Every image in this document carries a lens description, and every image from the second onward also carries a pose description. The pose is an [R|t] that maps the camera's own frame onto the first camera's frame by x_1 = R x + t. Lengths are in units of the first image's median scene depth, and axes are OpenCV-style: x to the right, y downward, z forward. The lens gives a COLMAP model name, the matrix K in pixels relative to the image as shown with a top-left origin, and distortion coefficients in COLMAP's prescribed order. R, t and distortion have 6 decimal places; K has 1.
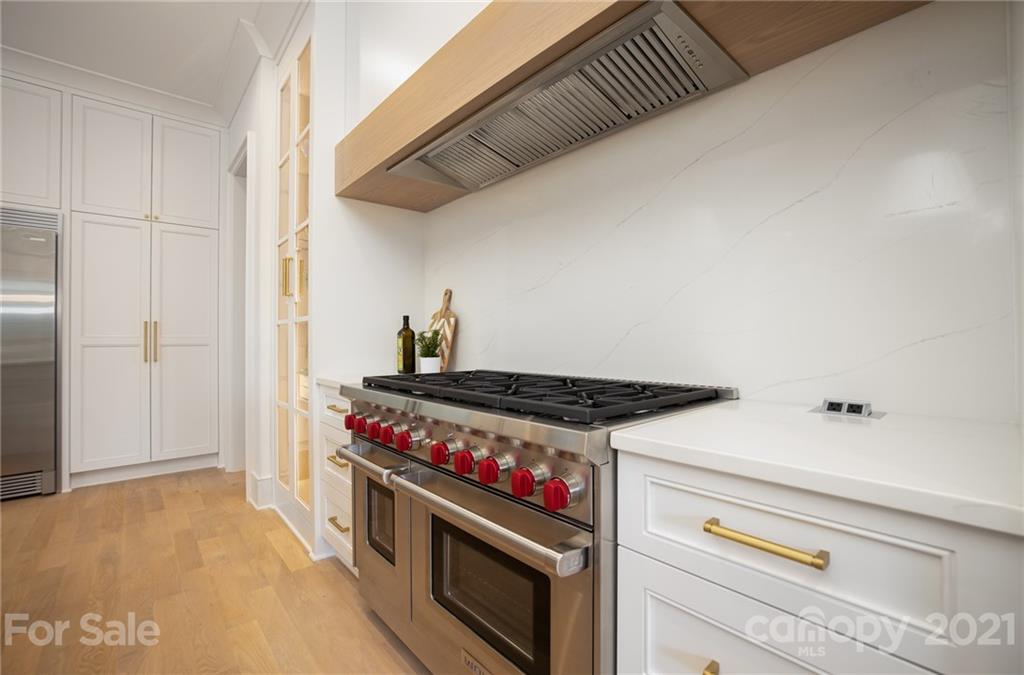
lens RADIAL K [[446.8, 0, 512.0], [0, 446.8, 337.5], [0, 0, 1]] dist [-0.001484, -0.000196]
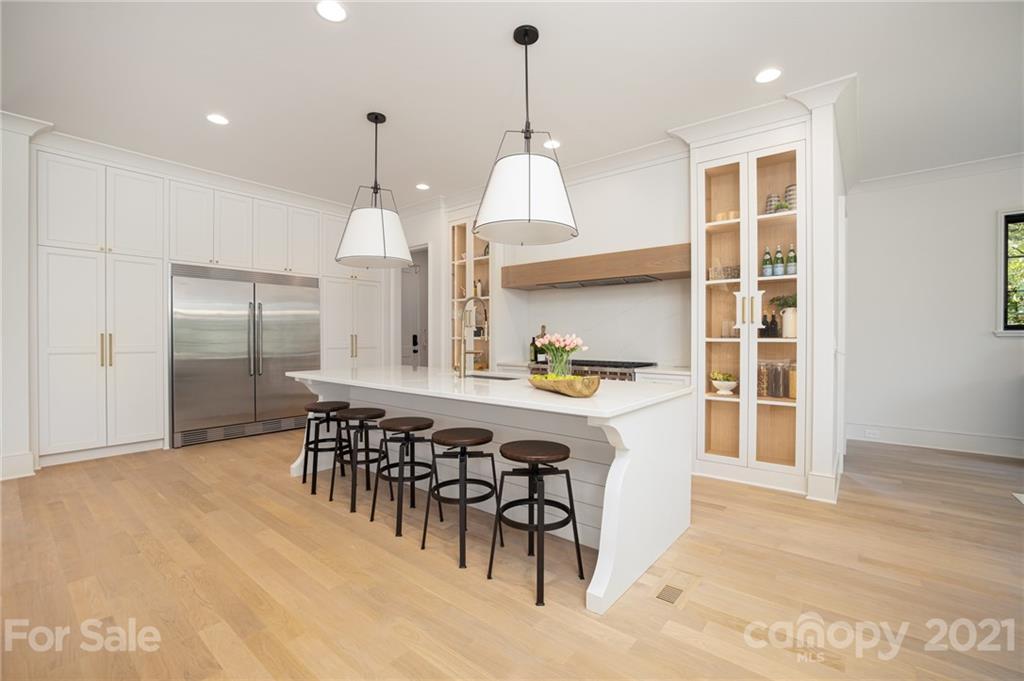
lens RADIAL K [[439.5, 0, 512.0], [0, 439.5, 340.5], [0, 0, 1]] dist [-0.029728, 0.000260]
pose [[0.985655, -0.002741, 0.168752, -0.770465], [0.000081, 0.999876, 0.015770, -0.070472], [-0.168774, -0.015530, 0.985532, -1.410383]]
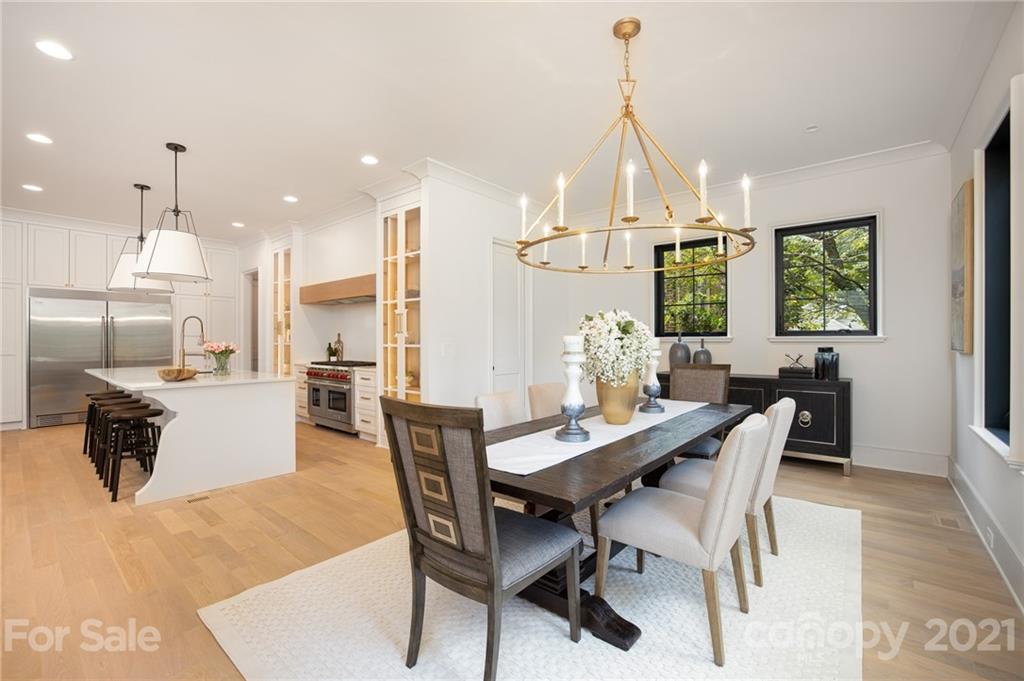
lens RADIAL K [[454.5, 0, 514.7], [0, 454.5, 339.8], [0, 0, 1]] dist [-0.001750, 0.000092]
pose [[0.992517, -0.002190, 0.122089, 0.697370], [0.001655, 0.999989, 0.004487, -0.086309], [-0.122097, -0.004251, 0.992509, -2.333821]]
